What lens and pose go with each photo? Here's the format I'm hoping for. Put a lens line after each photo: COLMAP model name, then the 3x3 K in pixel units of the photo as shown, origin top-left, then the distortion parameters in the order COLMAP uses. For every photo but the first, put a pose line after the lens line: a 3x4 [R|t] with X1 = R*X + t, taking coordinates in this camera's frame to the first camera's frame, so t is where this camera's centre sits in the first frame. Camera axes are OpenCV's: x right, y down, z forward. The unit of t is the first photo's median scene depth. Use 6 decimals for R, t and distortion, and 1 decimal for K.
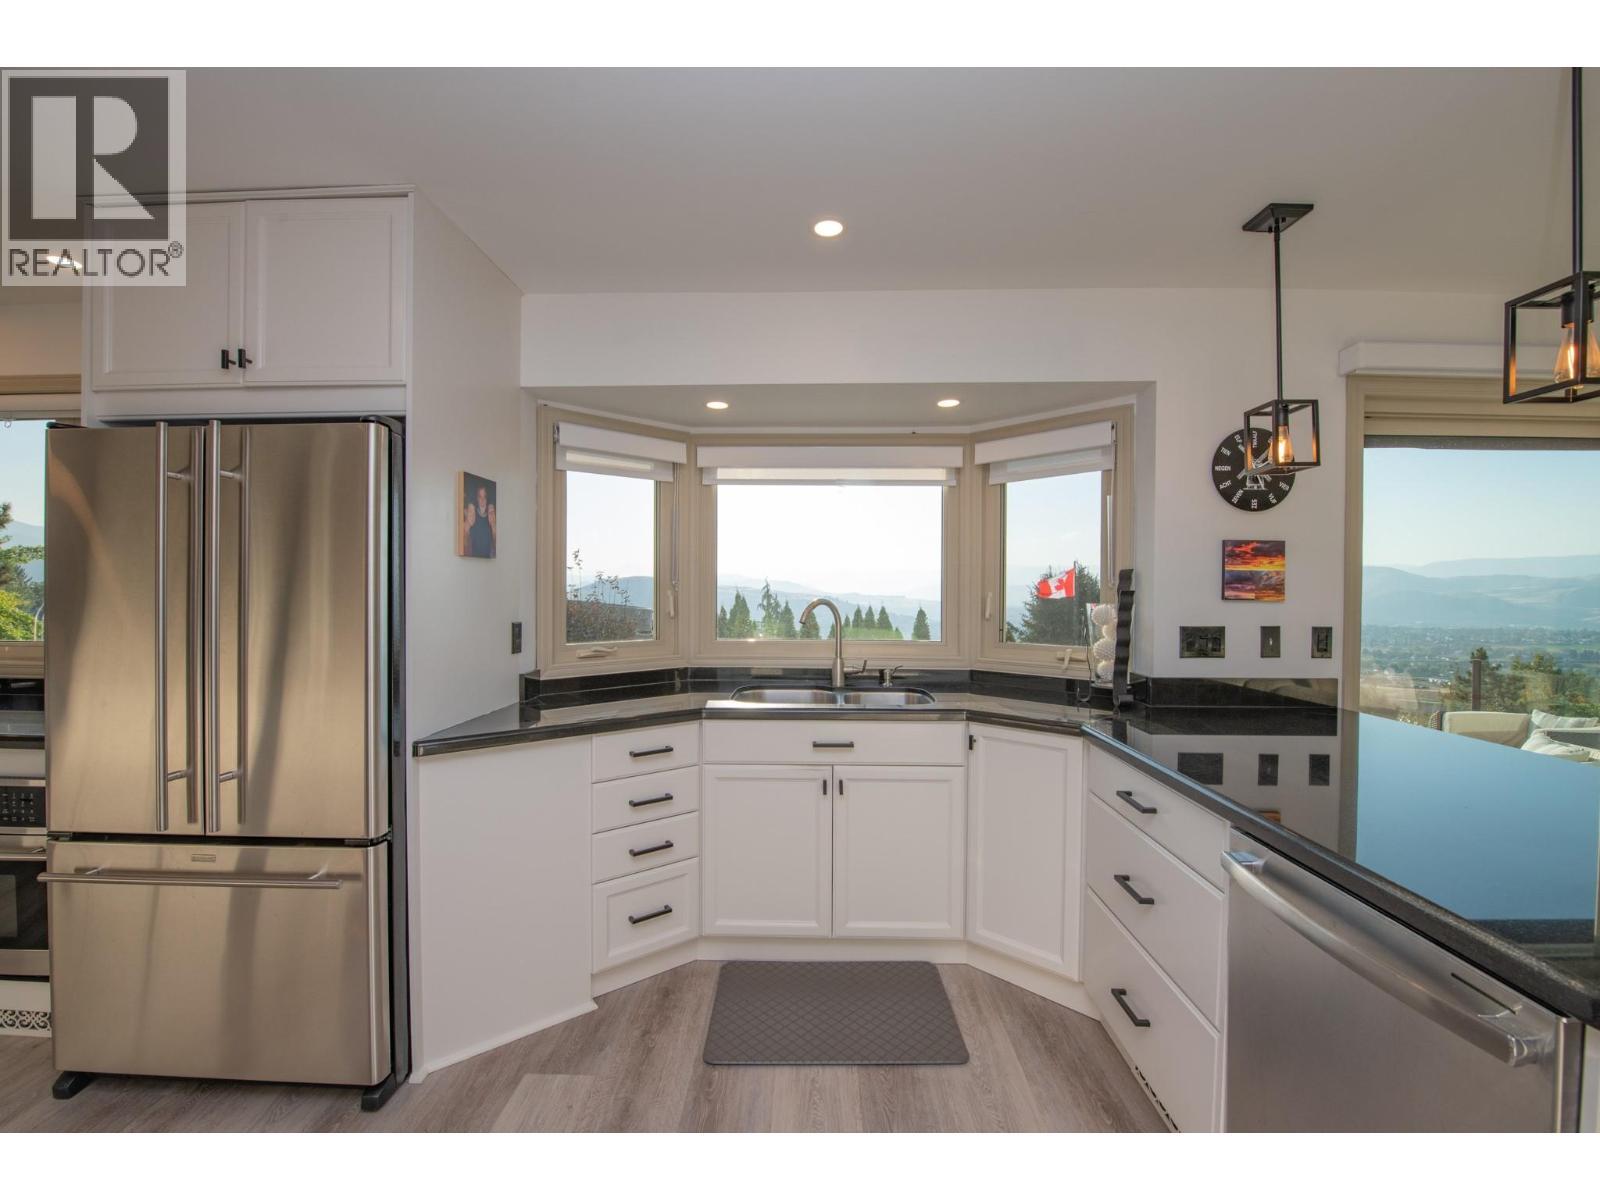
lens RADIAL K [[641.0, 0, 799.6], [0, 641.0, 595.1], [0, 0, 1]] dist [-0.011721, -0.003690]
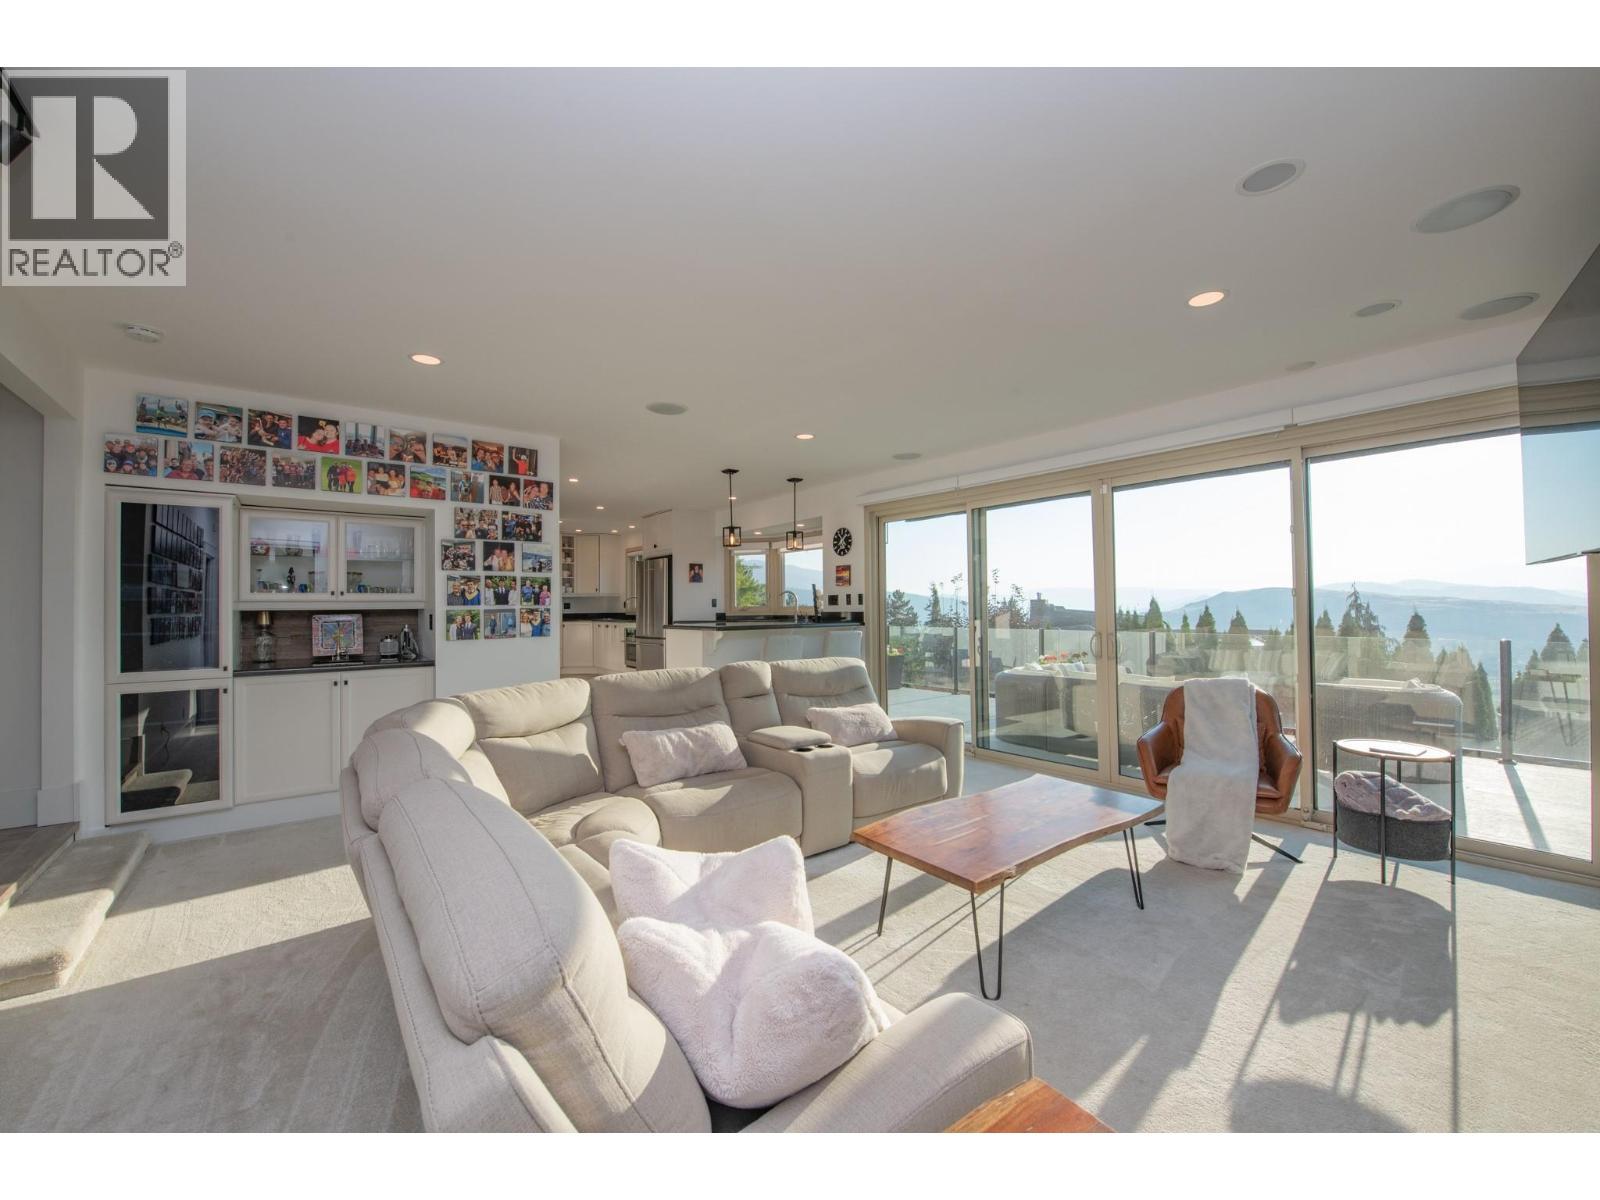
lens RADIAL K [[641.0, 0, 799.6], [0, 641.0, 595.1], [0, 0, 1]] dist [-0.011721, -0.003690]
pose [[0.636519, -0.021833, -0.770952, 2.882794], [0.003727, 0.999675, -0.025234, 0.126758], [0.771252, 0.013189, 0.636394, -1.059291]]
